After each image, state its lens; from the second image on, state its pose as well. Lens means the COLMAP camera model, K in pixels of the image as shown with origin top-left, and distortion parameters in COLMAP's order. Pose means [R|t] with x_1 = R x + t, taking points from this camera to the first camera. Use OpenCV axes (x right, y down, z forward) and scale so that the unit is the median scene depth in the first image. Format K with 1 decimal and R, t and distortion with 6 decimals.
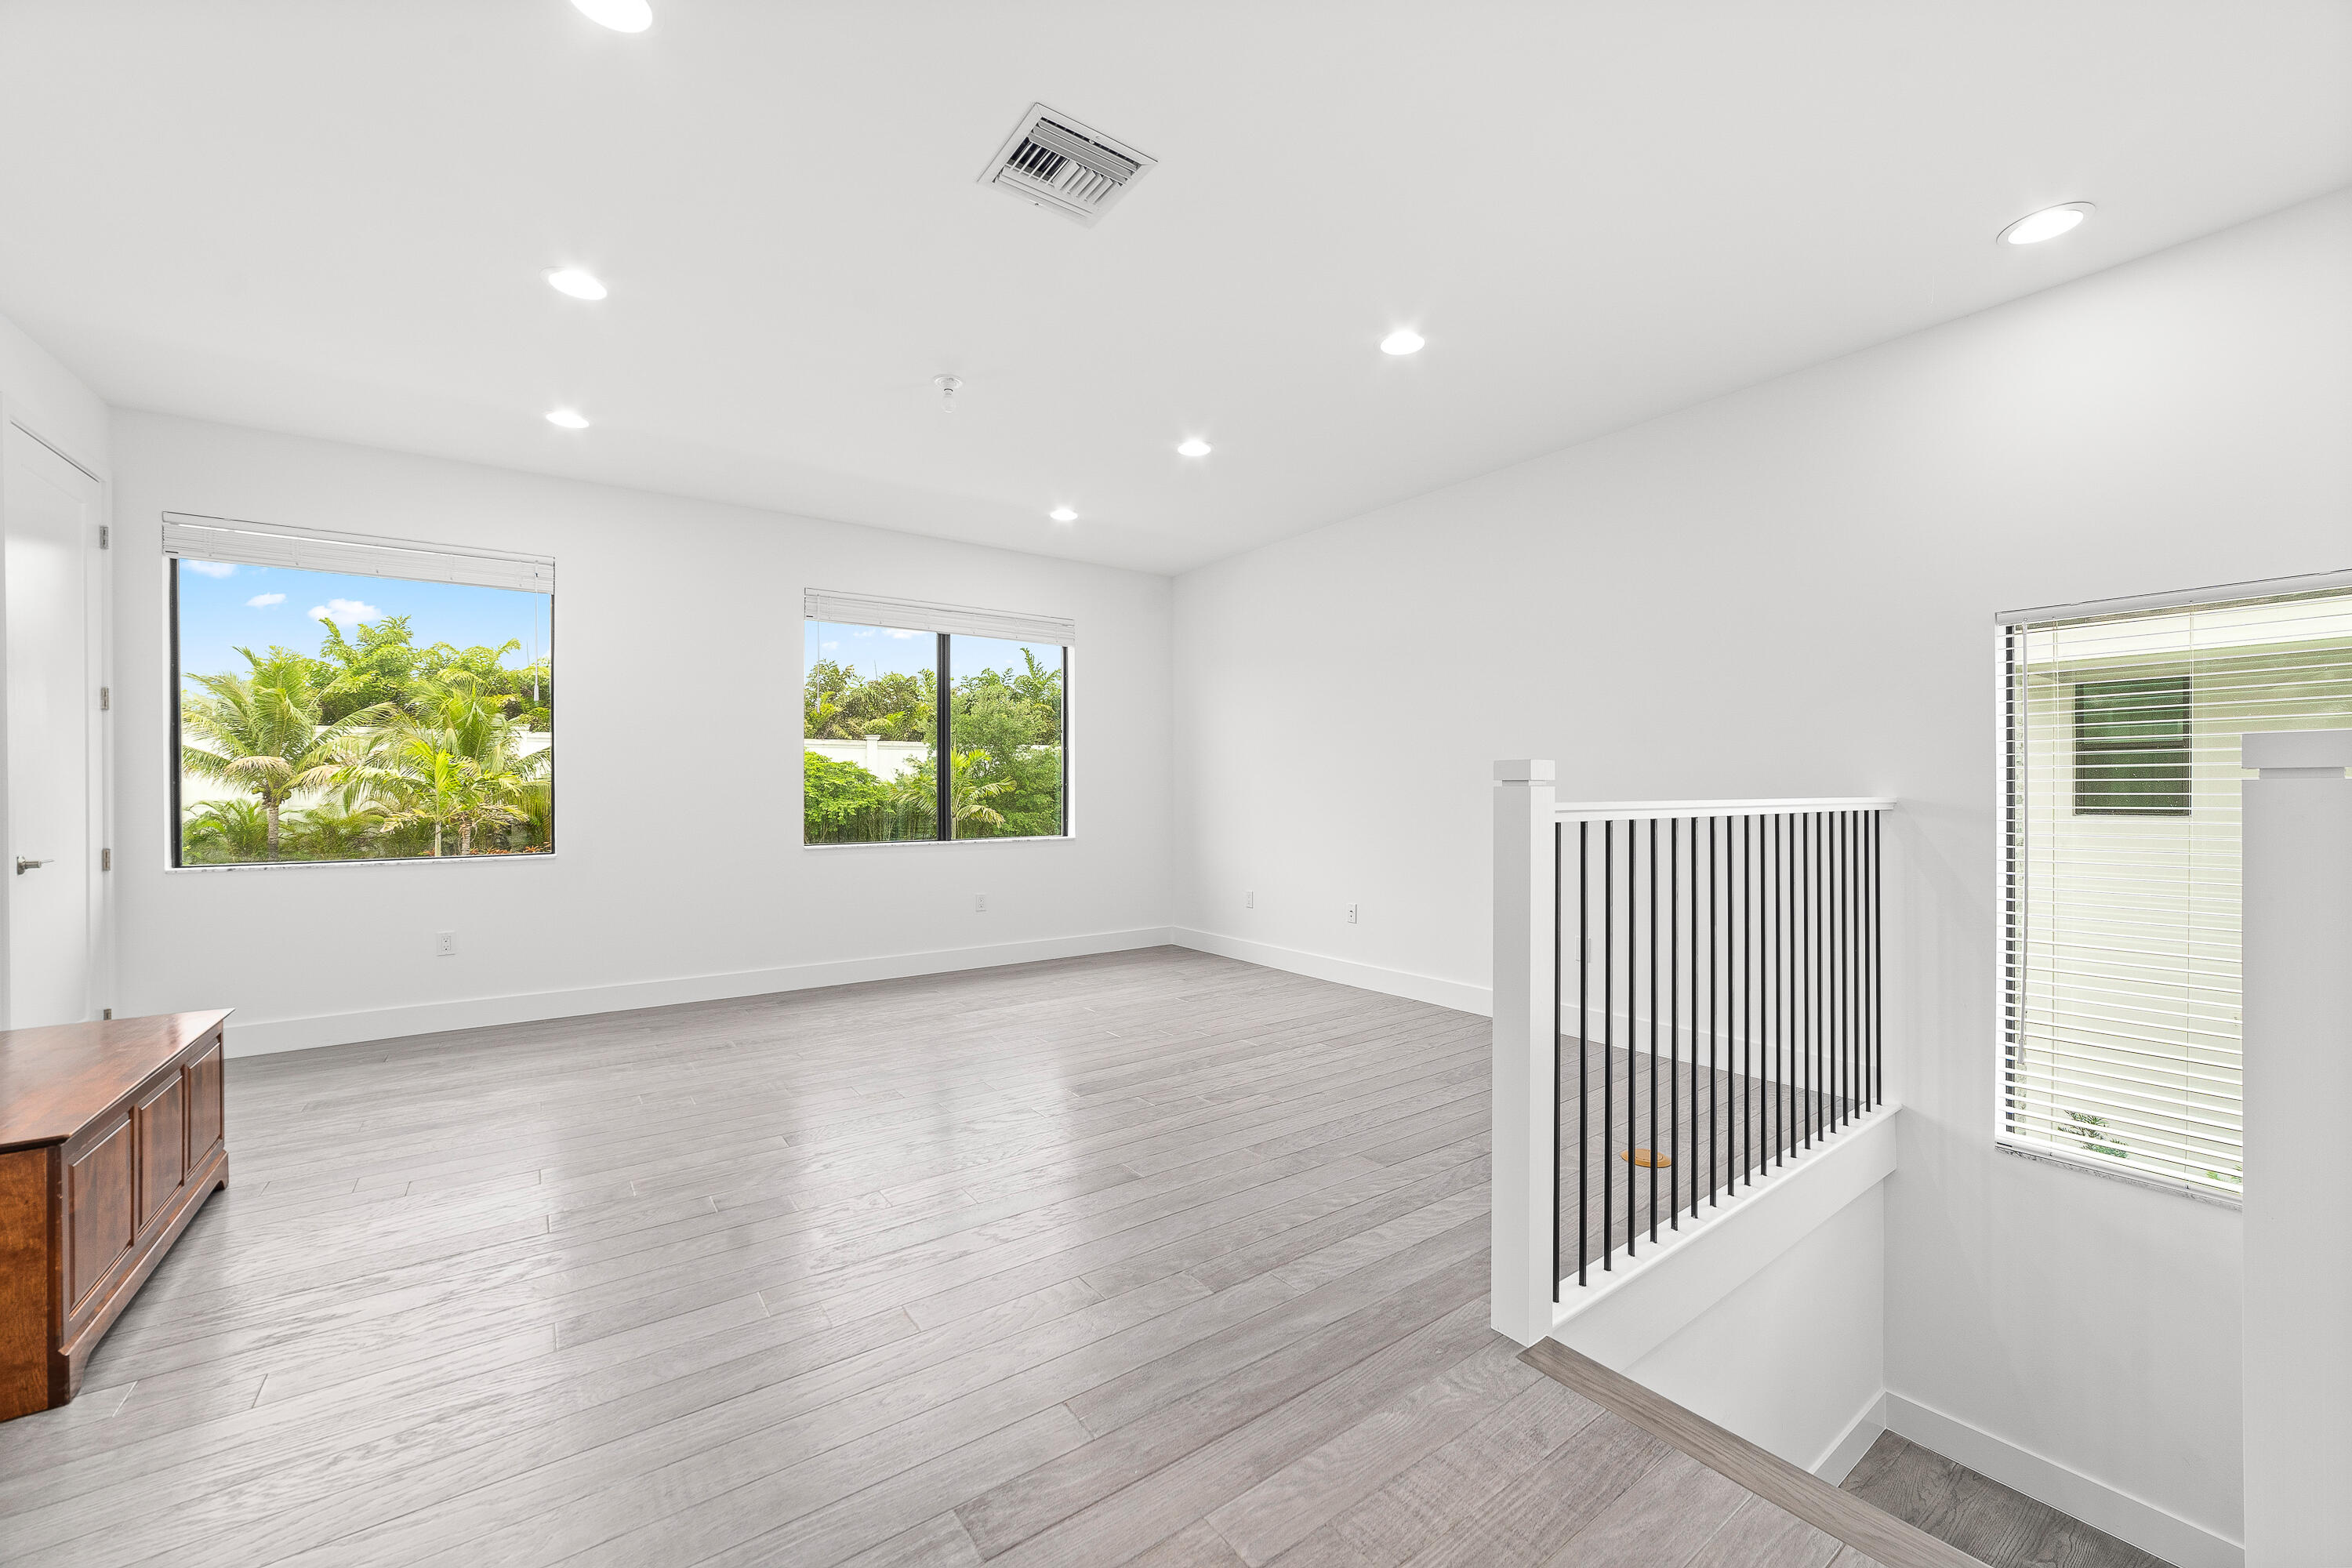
lens RADIAL K [[894.3, 0, 1179.2], [0, 894.3, 795.4], [0, 0, 1]] dist [0.000545, 0.000029]
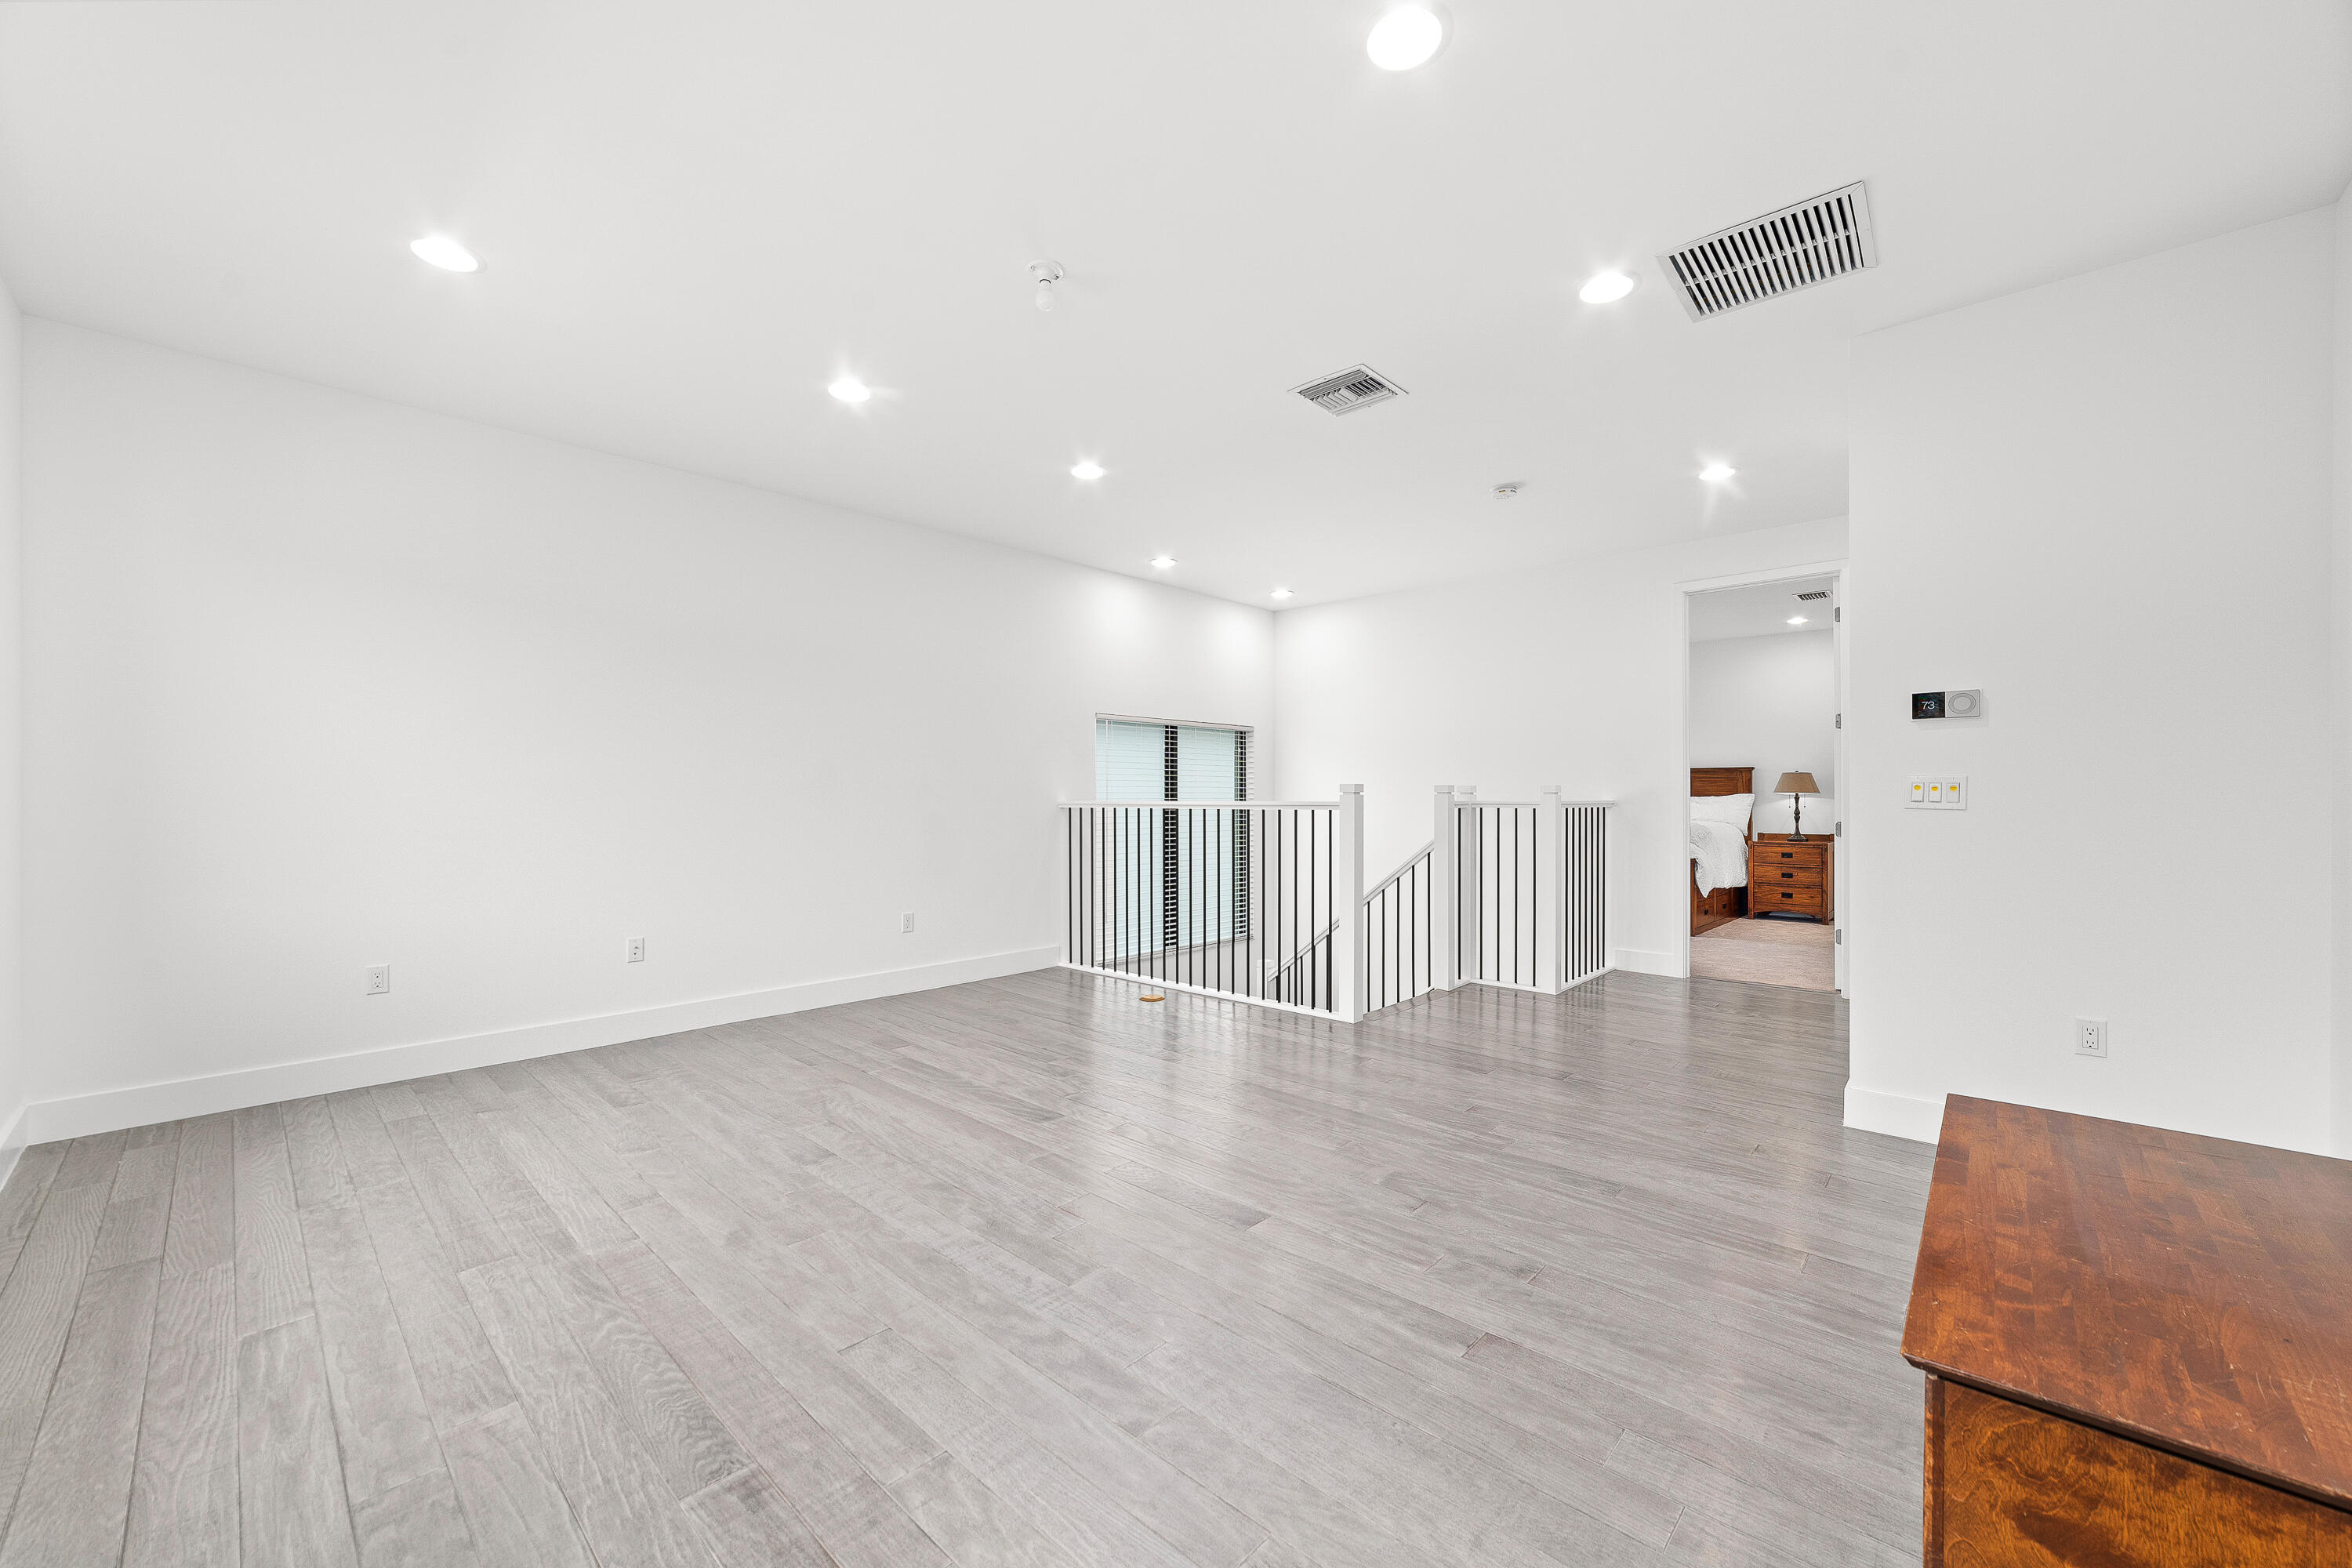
lens RADIAL K [[894.3, 0, 1179.2], [0, 894.3, 795.4], [0, 0, 1]] dist [0.000545, 0.000029]
pose [[-0.192904, 0.013692, 0.981122, -1.080656], [0.007937, 0.999892, -0.012394, 0.013079], [-0.981186, 0.005396, -0.192992, 1.084654]]
